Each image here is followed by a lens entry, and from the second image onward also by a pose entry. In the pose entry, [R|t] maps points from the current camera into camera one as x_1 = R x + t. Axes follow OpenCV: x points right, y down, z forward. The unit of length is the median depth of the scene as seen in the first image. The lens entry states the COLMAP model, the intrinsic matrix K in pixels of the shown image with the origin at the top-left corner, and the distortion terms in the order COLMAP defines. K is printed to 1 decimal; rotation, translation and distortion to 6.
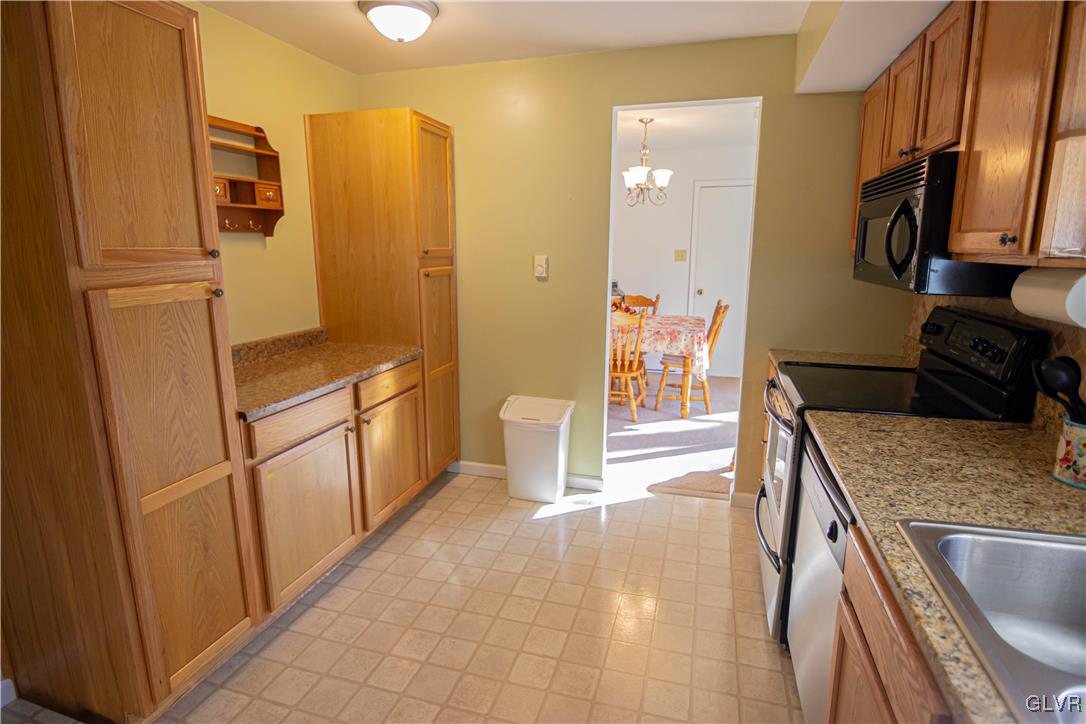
lens RADIAL K [[549.1, 0, 543.0], [0, 549.1, 362.0], [0, 0, 1]] dist [0.004308, -0.021984]
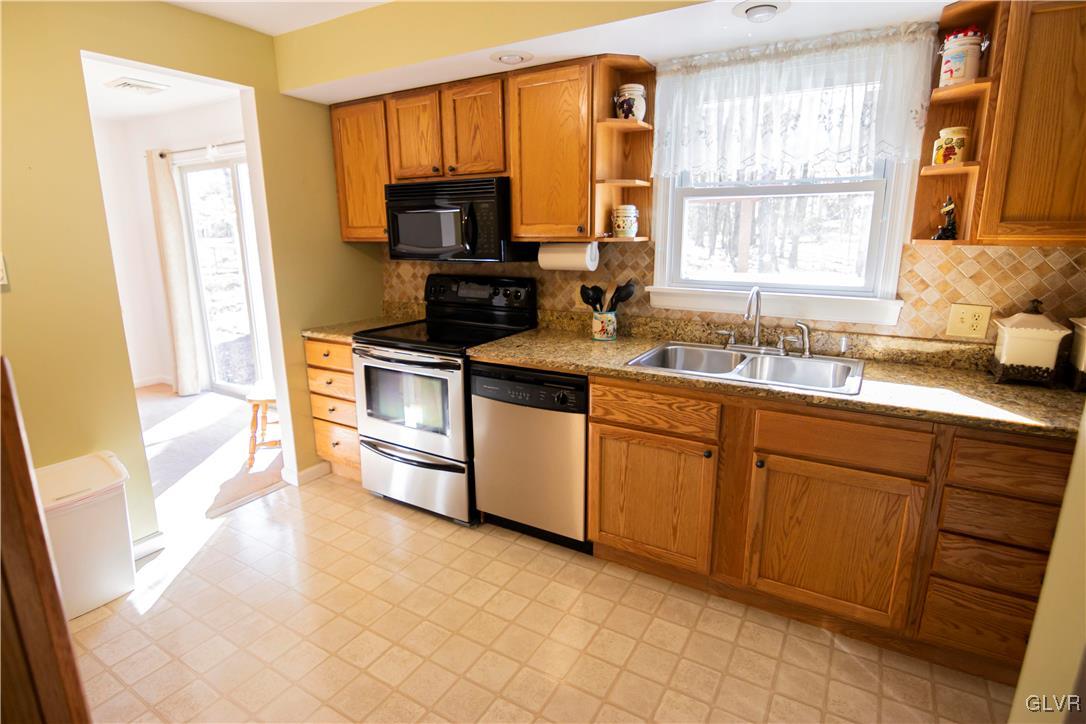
lens RADIAL K [[549.1, 0, 543.0], [0, 549.1, 362.0], [0, 0, 1]] dist [0.004308, -0.021984]
pose [[0.239797, -0.212611, 0.947256, -0.719236], [0.202469, 0.965222, 0.165389, -0.064238], [-0.949476, 0.152130, 0.274504, 0.372876]]
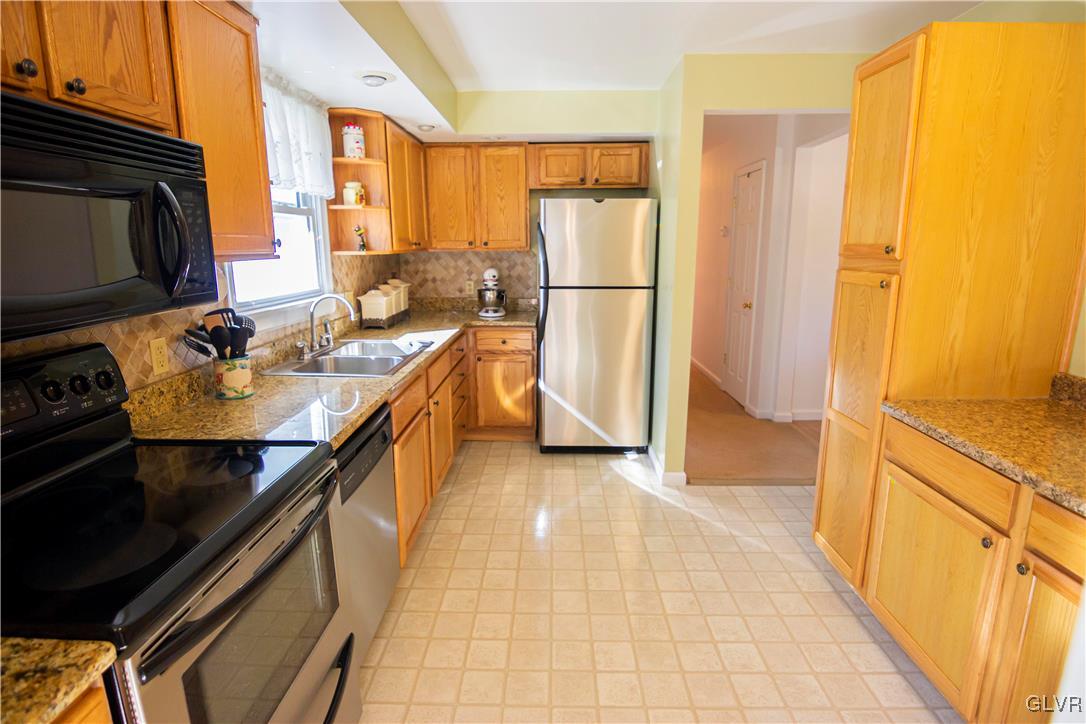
lens RADIAL K [[549.1, 0, 543.0], [0, 549.1, 362.0], [0, 0, 1]] dist [0.004308, -0.021984]
pose [[-0.963569, 0.063488, -0.259815, 0.322896], [-0.047728, 0.915009, 0.400599, -0.330335], [0.263166, 0.398406, -0.878645, 1.548447]]
